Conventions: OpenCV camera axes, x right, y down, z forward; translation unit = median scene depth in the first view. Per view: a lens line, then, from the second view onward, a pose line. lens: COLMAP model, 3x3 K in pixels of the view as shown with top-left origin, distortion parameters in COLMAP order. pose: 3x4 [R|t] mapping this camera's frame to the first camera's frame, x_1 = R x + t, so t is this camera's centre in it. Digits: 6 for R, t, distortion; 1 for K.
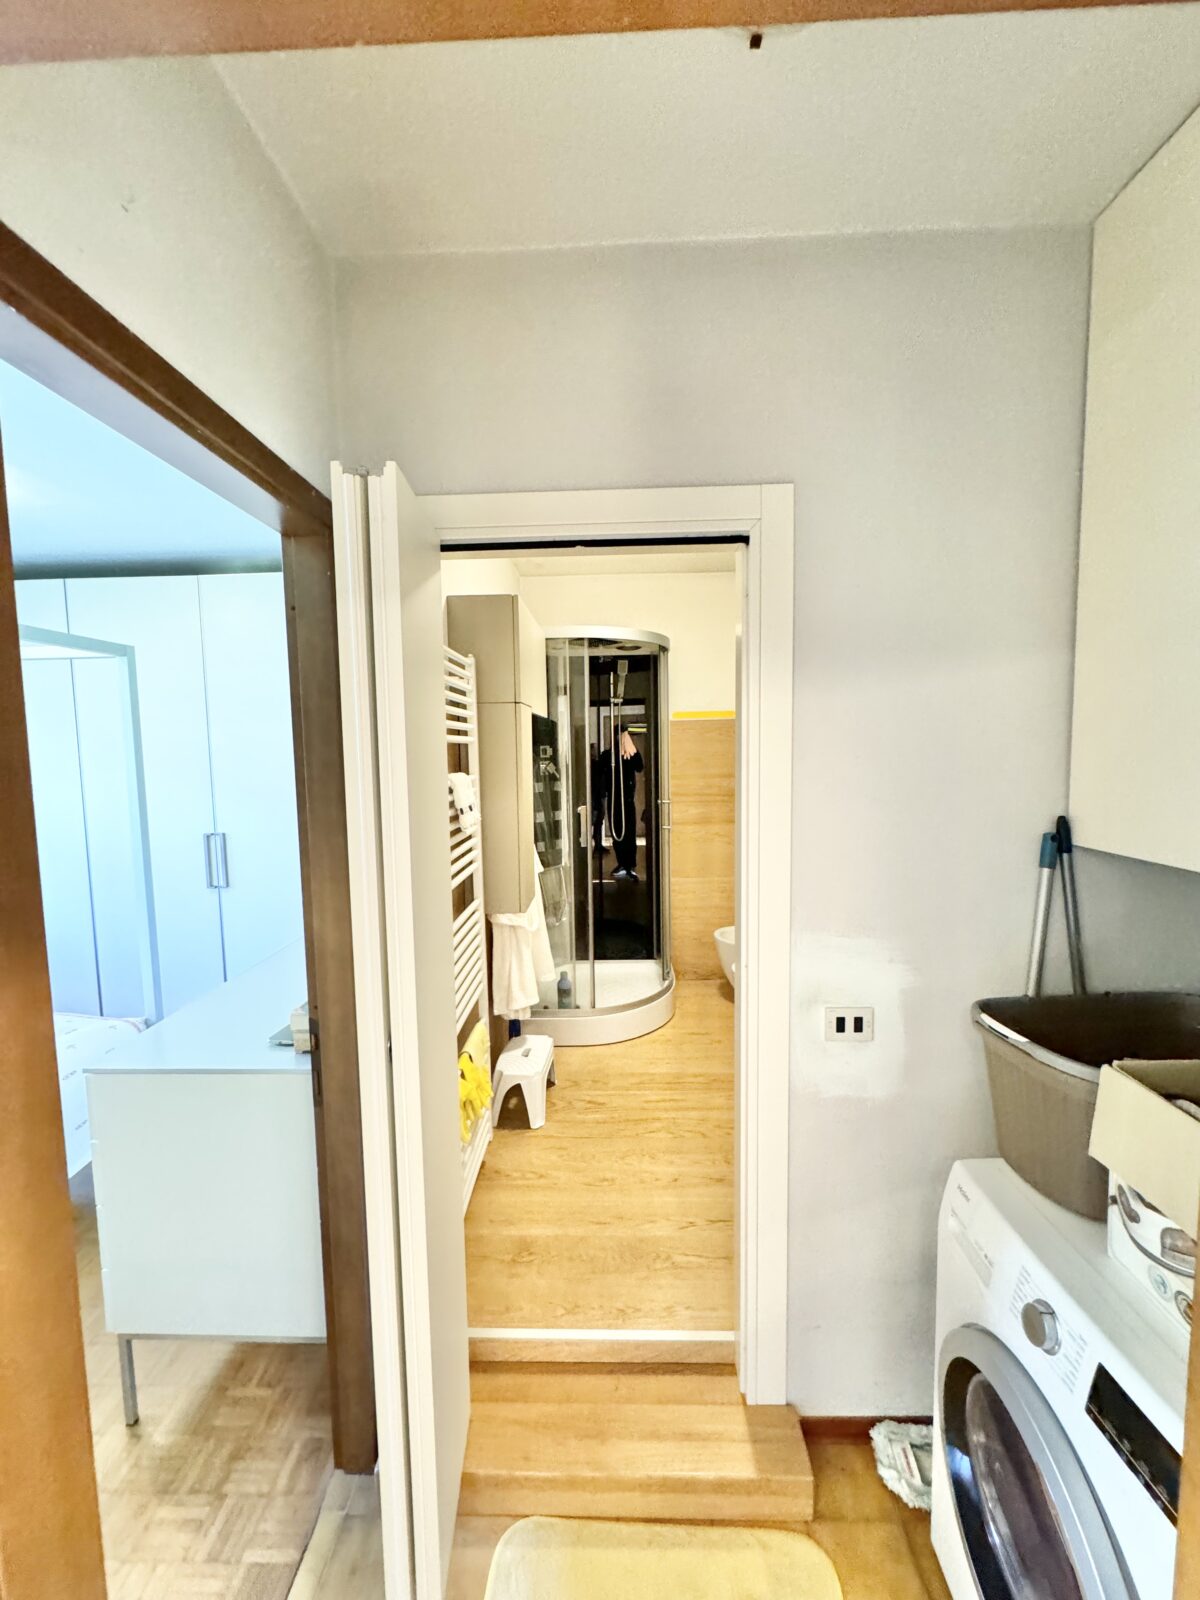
lens RADIAL K [[636.8, 0, 600.0], [0, 636.8, 800.0], [0, 0, 1]] dist [-0.001190, 0.000167]
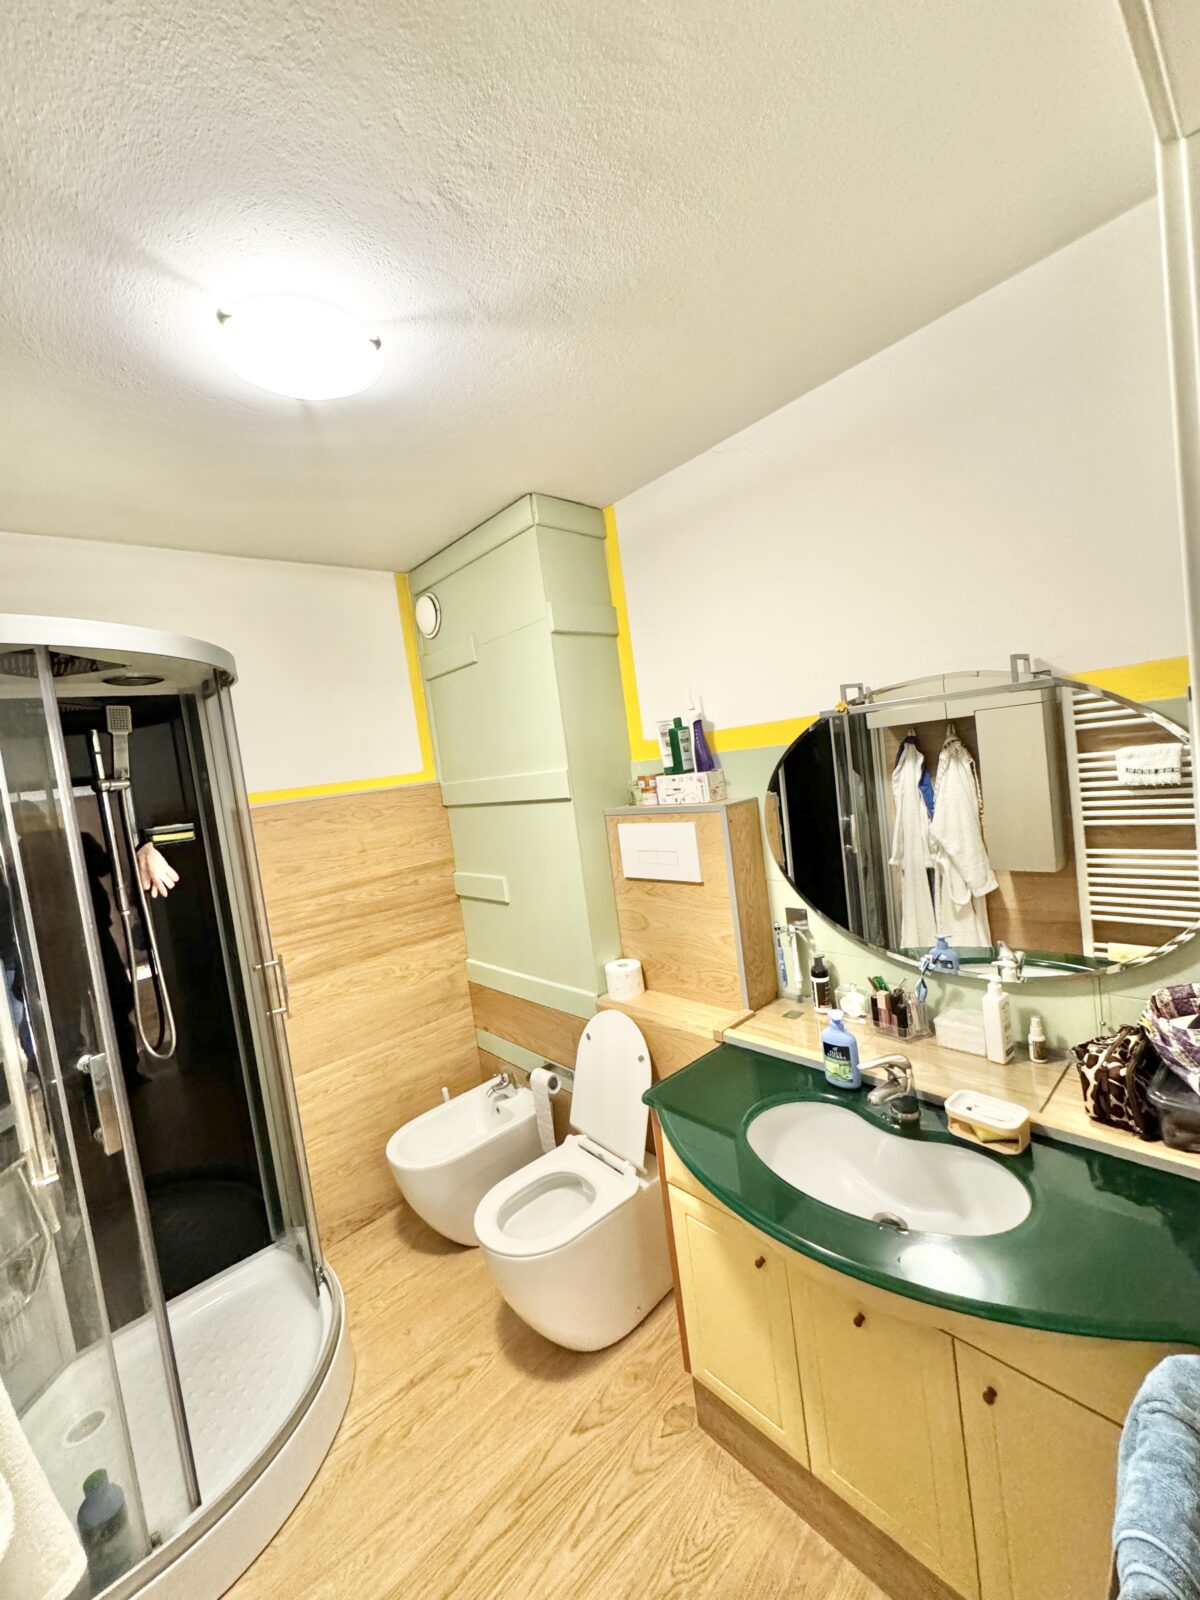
lens RADIAL K [[636.8, 0, 600.0], [0, 636.8, 800.0], [0, 0, 1]] dist [-0.001190, 0.000167]
pose [[0.717572, -0.119361, 0.686180, -0.045016], [0.163412, 0.986558, 0.000724, -0.083562], [-0.677042, 0.111610, 0.727432, 0.383127]]
